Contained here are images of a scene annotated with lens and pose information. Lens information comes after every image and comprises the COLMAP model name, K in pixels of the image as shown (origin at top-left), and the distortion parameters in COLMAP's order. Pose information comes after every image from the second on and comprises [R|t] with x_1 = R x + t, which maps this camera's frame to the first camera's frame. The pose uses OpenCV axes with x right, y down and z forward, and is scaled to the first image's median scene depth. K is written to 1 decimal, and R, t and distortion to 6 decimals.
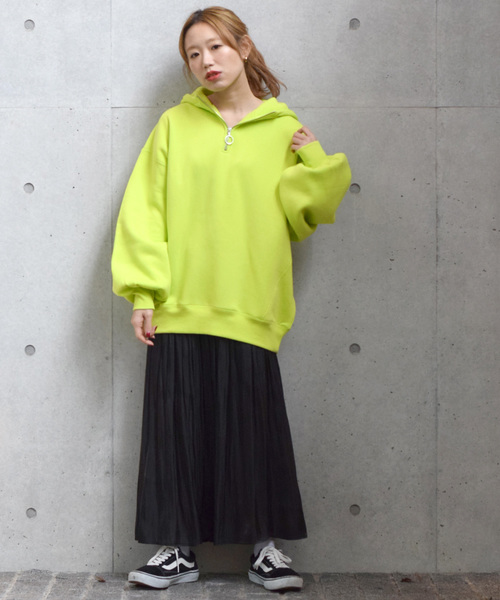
lens RADIAL K [[4129.7, 0, 252.4], [0, 4129.7, 297.2], [0, 0, 1]] dist [-0.390939, 0.000000]
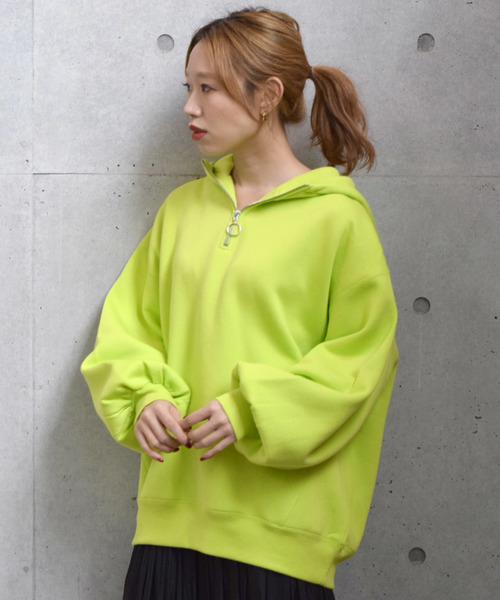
lens RADIAL K [[4129.7, 0, 250.6], [0, 4129.7, 300.6], [0, 0, 1]] dist [-0.390939, 0.000000]
pose [[0.999866, 0.006114, 0.015186, -0.010776], [-0.005946, 0.999921, -0.011052, -0.020224], [-0.015252, 0.010960, 0.999824, 0.378132]]
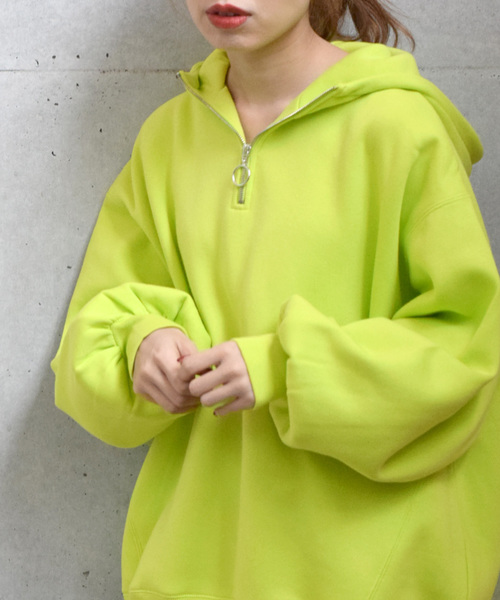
lens RADIAL K [[4129.7, 0, 250.0], [0, 4129.7, 299.8], [0, 0, 1]] dist [-0.390939, 0.000000]
pose [[0.999877, -0.009347, 0.012575, -0.007556], [0.009307, 0.999952, 0.003186, -0.024825], [-0.012604, -0.003069, 0.999916, 0.598819]]
